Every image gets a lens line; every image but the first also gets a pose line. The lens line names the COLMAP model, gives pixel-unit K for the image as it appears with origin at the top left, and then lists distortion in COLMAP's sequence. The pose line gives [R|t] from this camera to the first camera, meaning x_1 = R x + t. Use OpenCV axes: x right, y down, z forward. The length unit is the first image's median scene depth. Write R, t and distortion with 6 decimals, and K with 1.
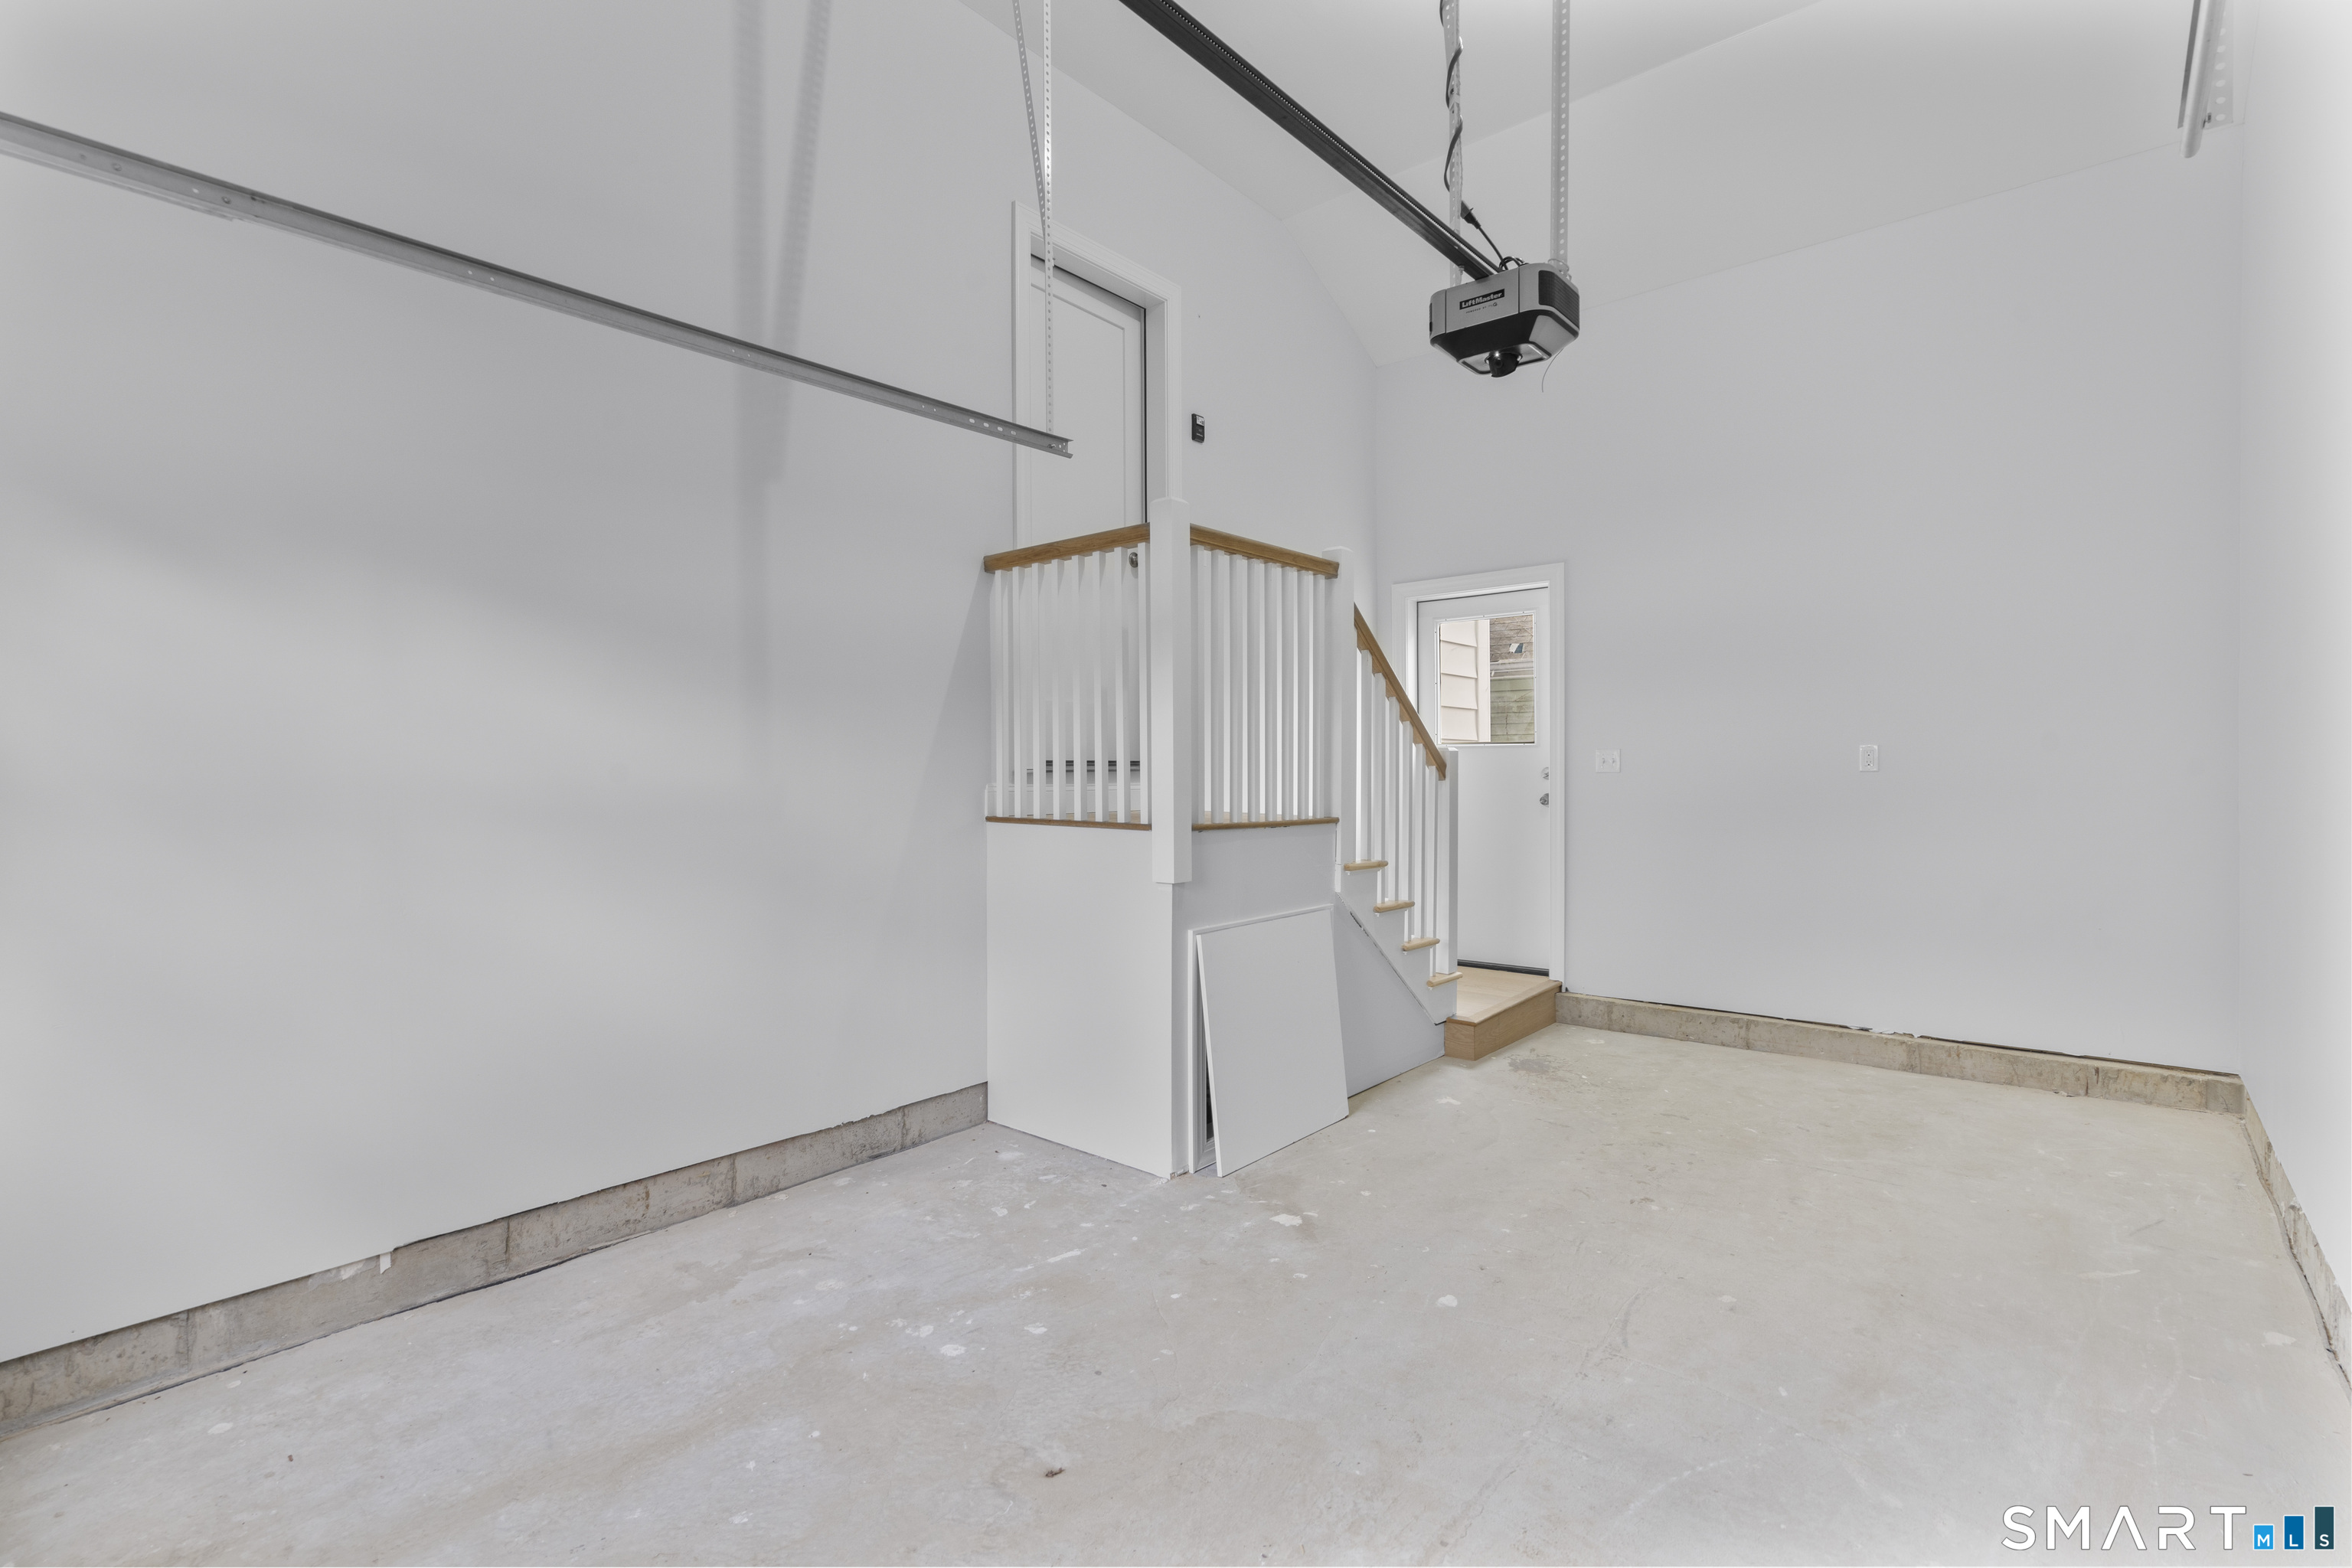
lens RADIAL K [[1052.9, 0, 1186.9], [0, 1052.9, 779.4], [0, 0, 1]] dist [-0.004962, 0.002638]
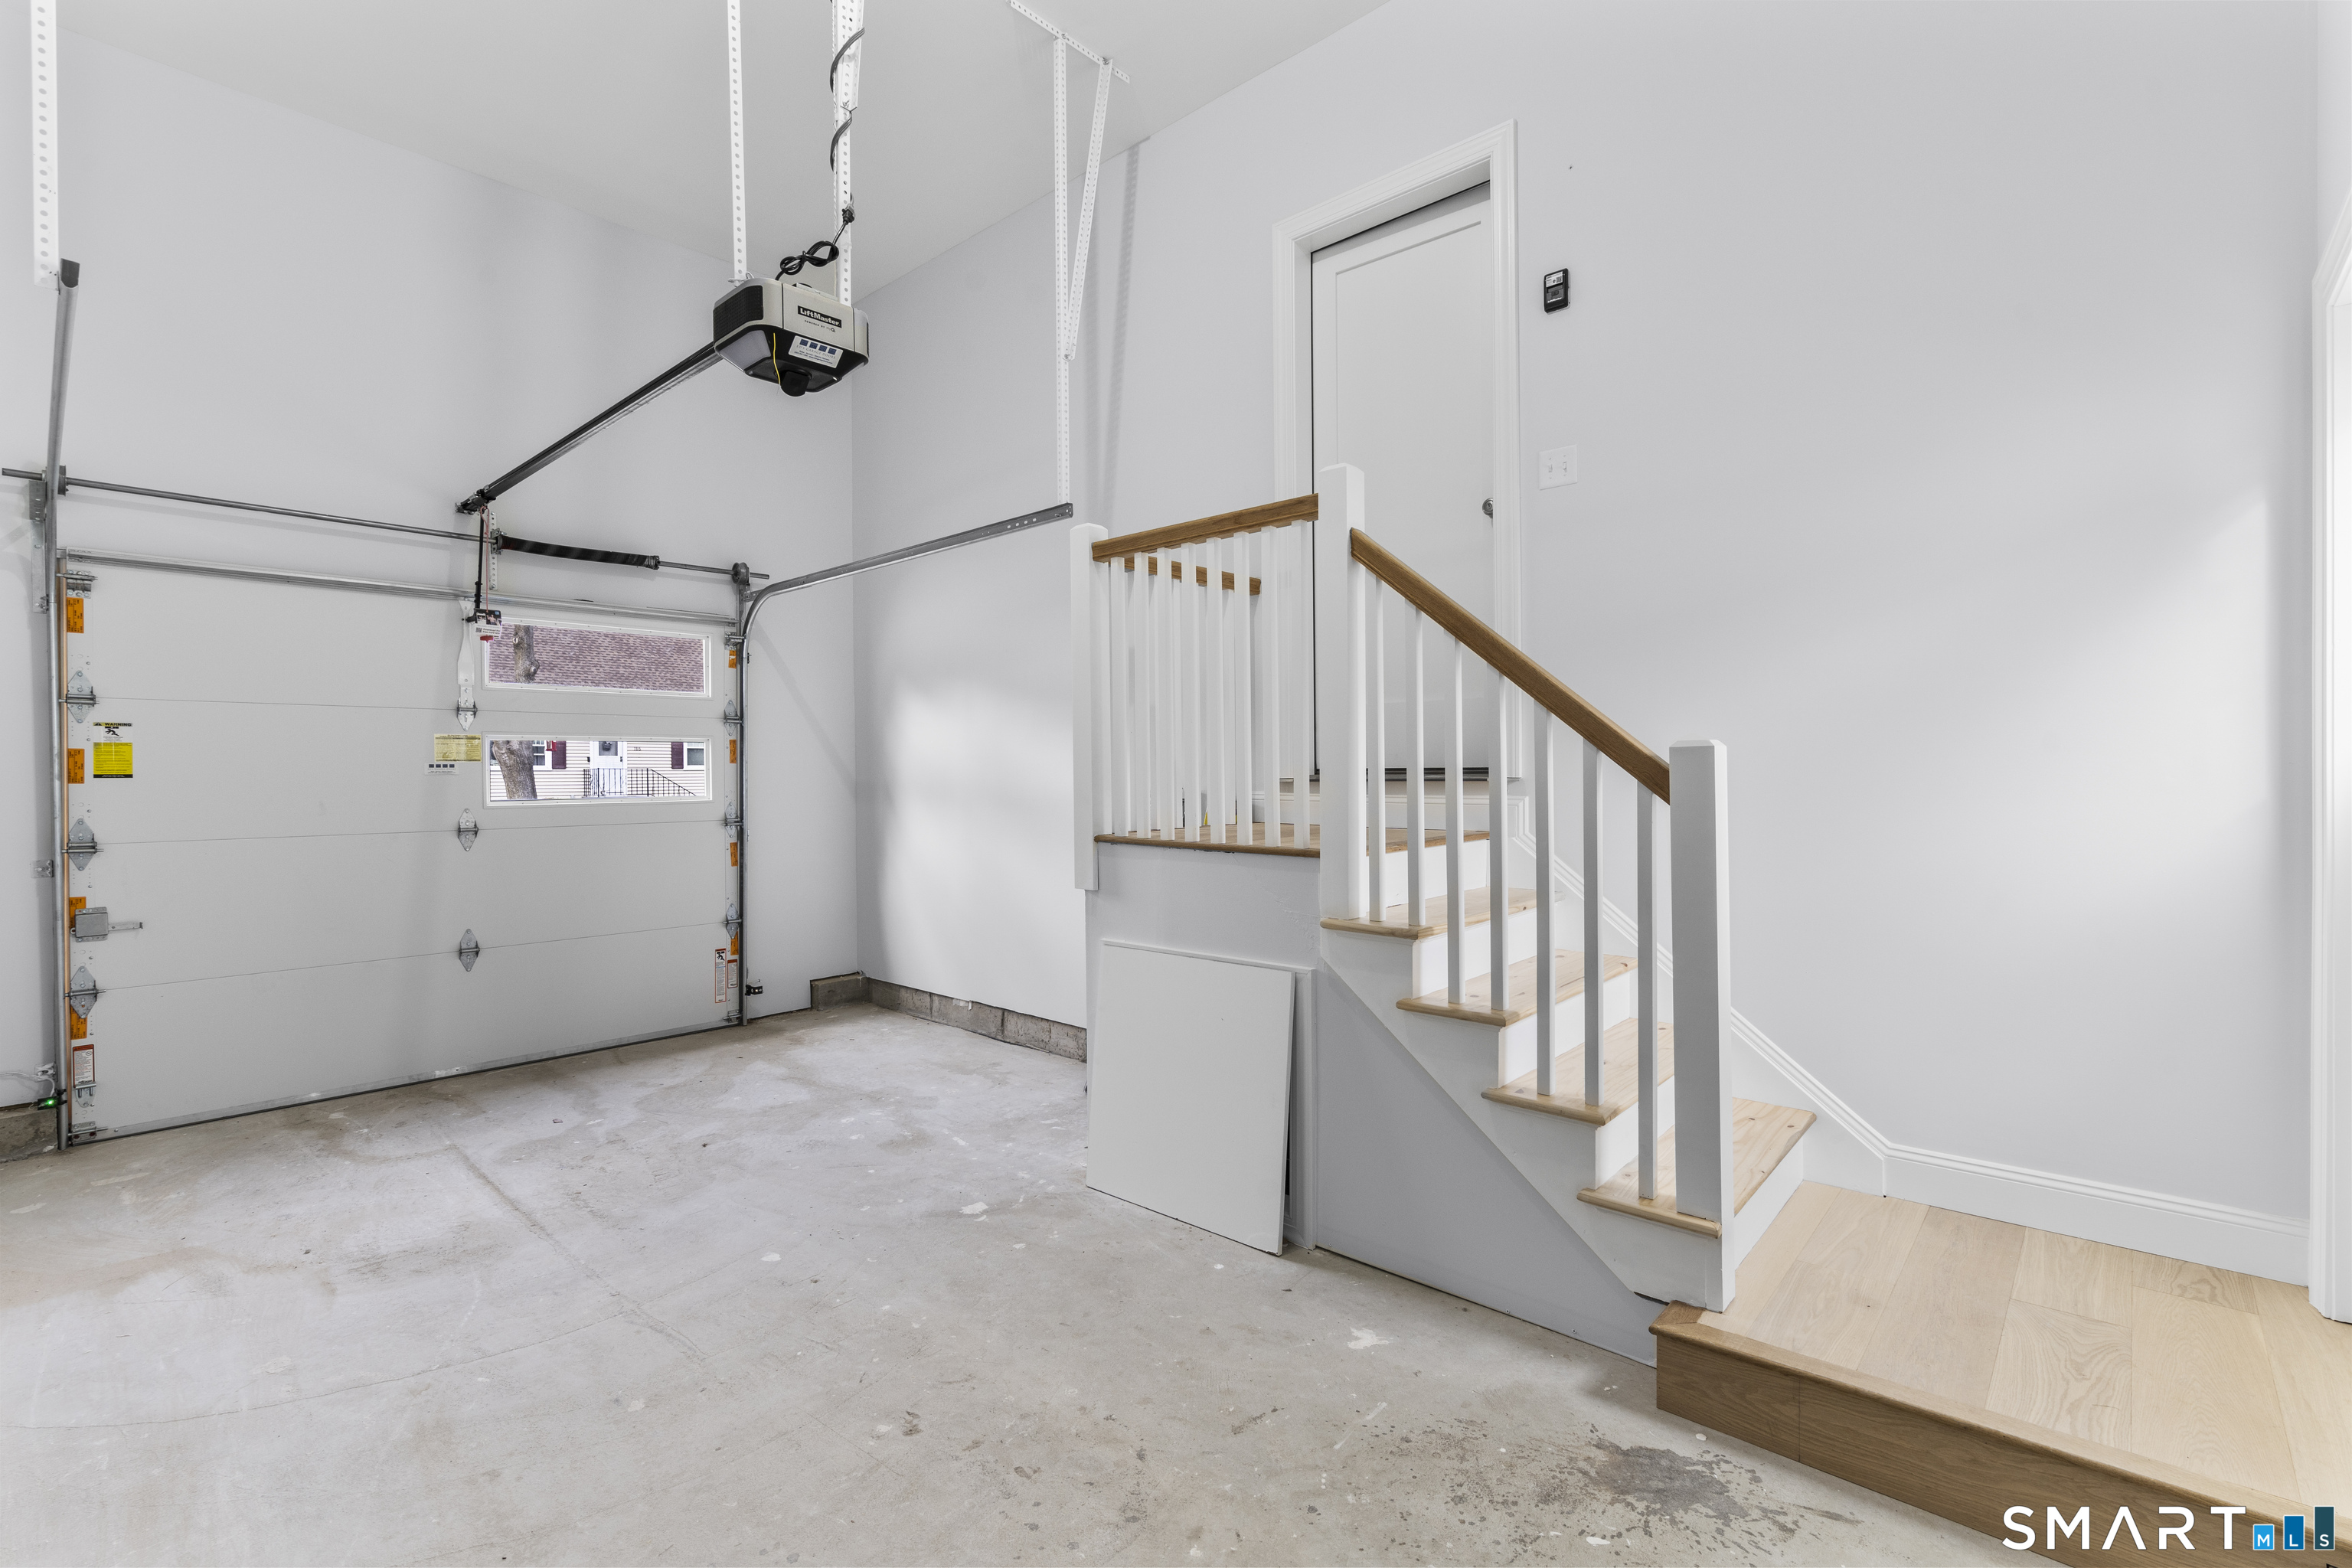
lens RADIAL K [[1052.9, 0, 1185.3], [0, 1052.9, 775.9], [0, 0, 1]] dist [-0.004962, 0.002638]
pose [[-0.020102, 0.009795, -0.999750, 1.147505], [-0.002501, 0.999948, 0.009848, -0.028157], [0.999795, 0.002699, -0.020077, 1.233744]]
